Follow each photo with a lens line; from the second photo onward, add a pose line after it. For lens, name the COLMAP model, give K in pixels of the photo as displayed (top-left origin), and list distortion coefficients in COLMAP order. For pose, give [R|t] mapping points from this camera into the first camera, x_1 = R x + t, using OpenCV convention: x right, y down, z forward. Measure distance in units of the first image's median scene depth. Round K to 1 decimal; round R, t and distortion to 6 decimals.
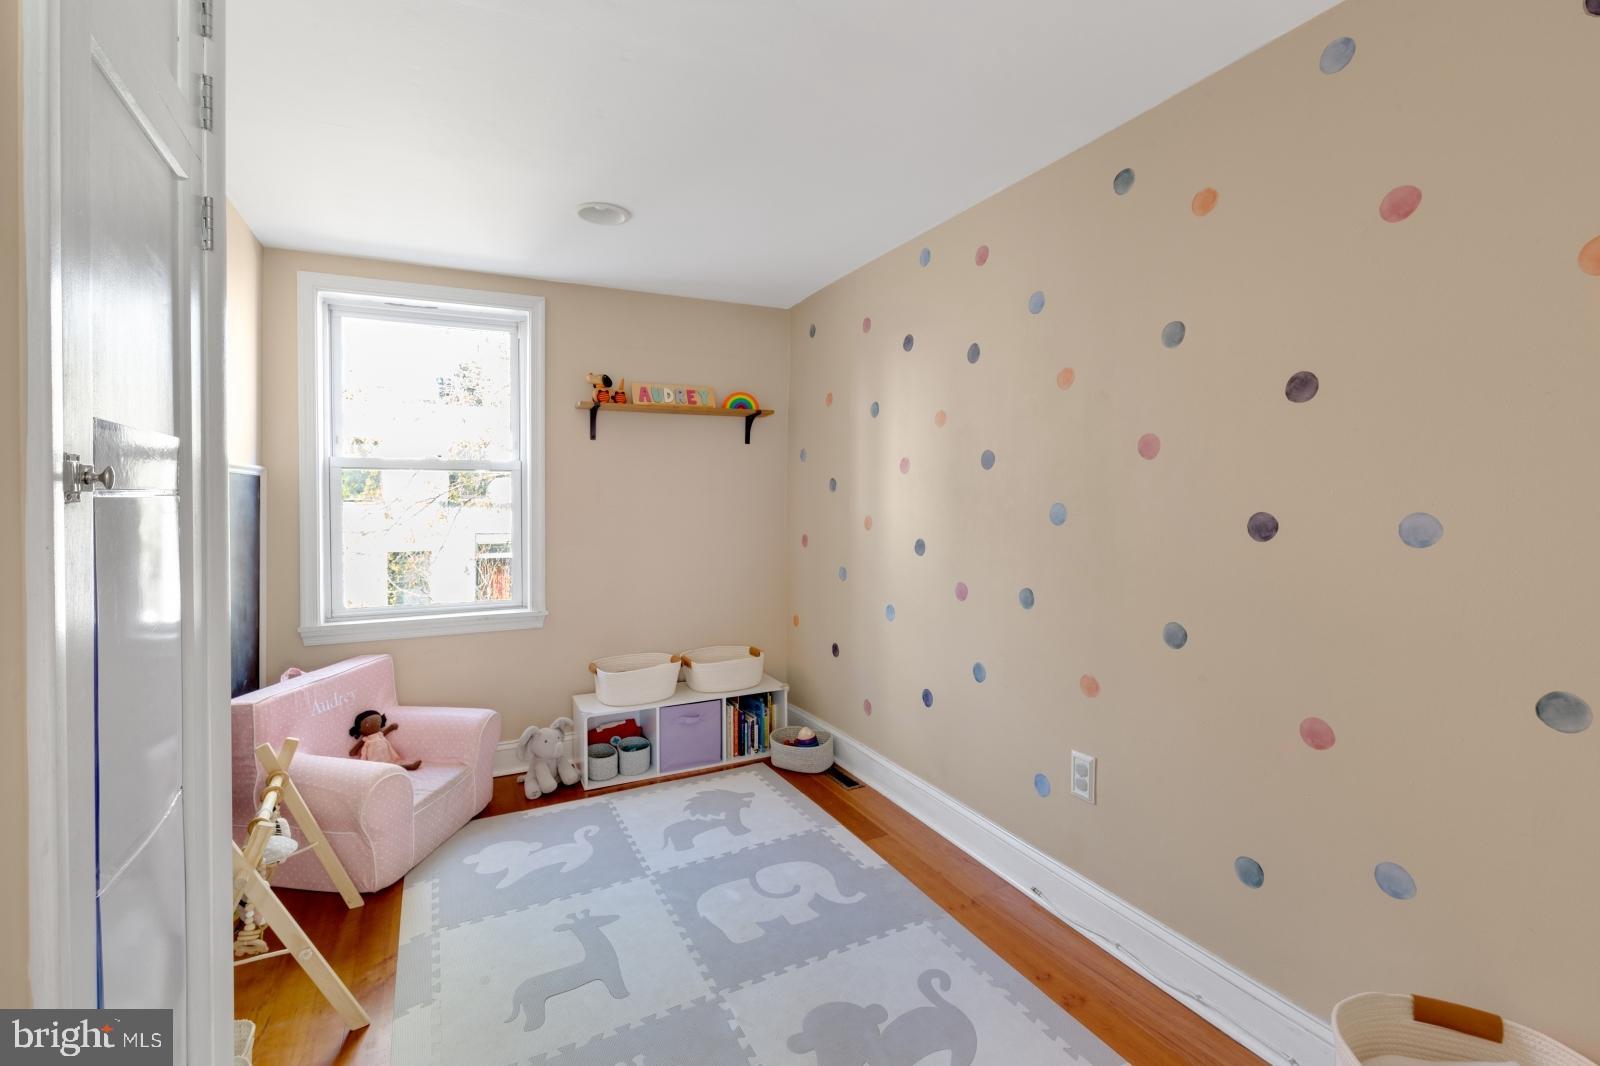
lens RADIAL K [[719.9, 0, 795.3], [0, 719.9, 534.1], [0, 0, 1]] dist [0.008064, -0.000015]
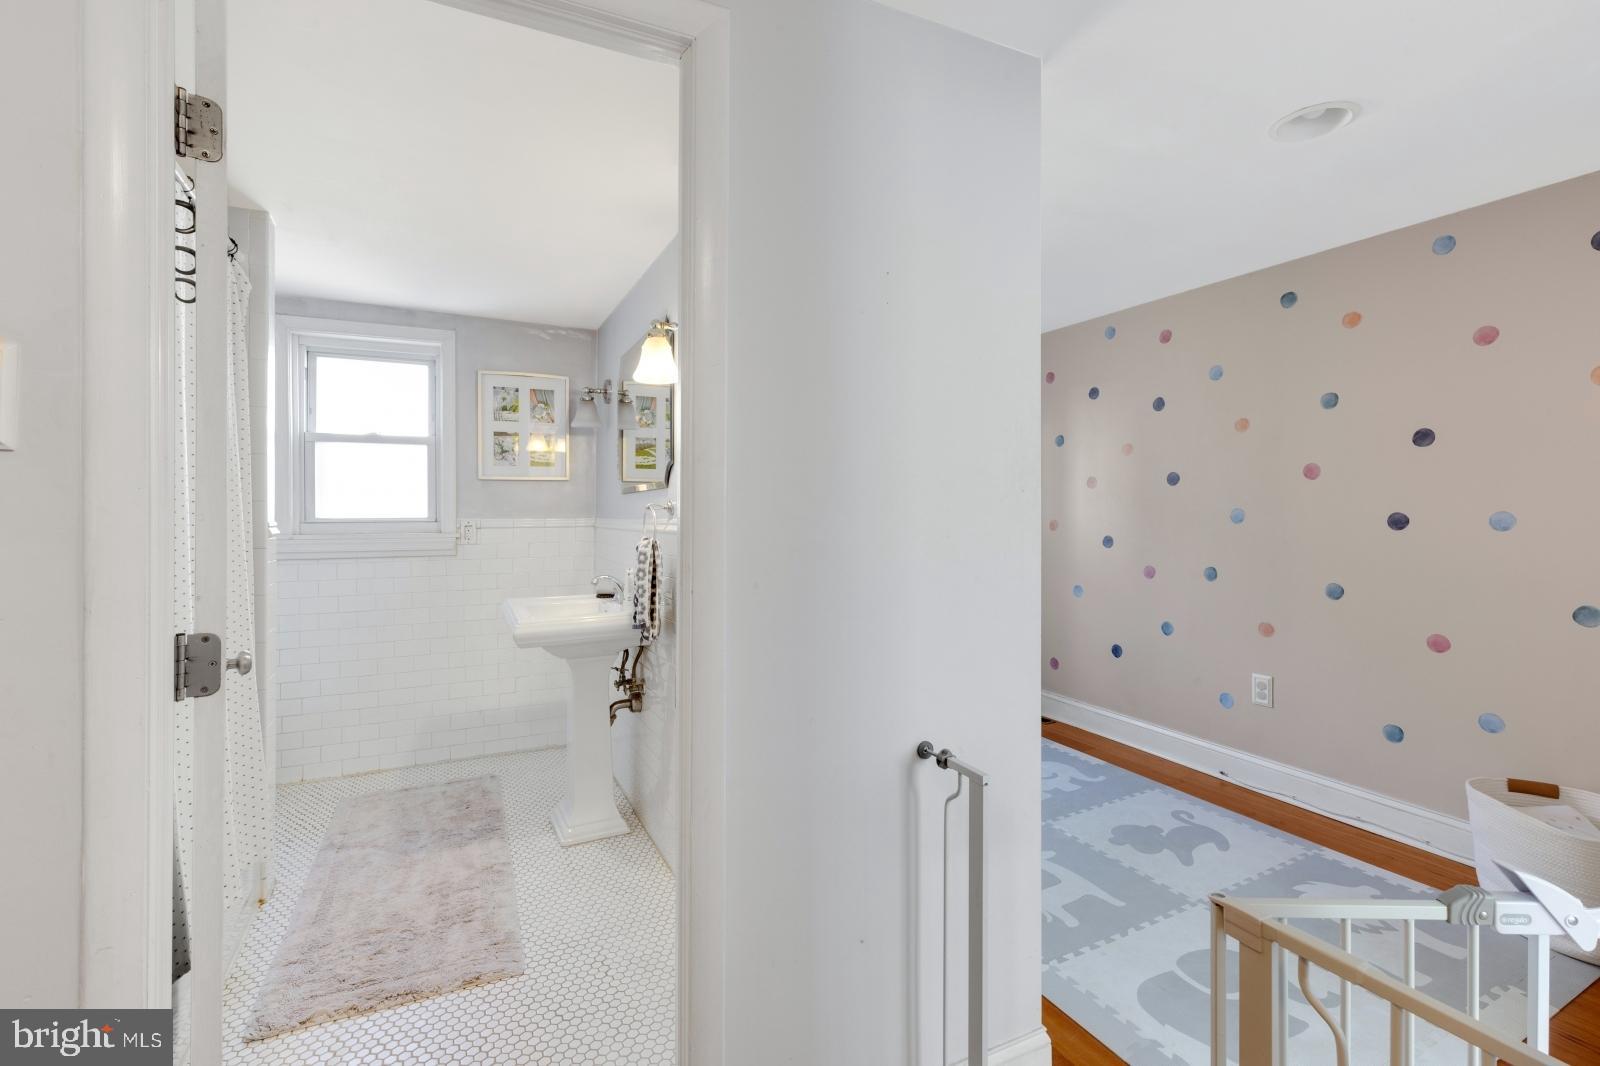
lens RADIAL K [[719.9, 0, 795.3], [0, 719.9, 534.1], [0, 0, 1]] dist [0.008064, -0.000015]
pose [[0.999975, -0.005068, 0.004903, -0.664972], [0.005148, 0.999853, -0.016329, 0.035078], [-0.004819, 0.016354, 0.999855, -0.579585]]
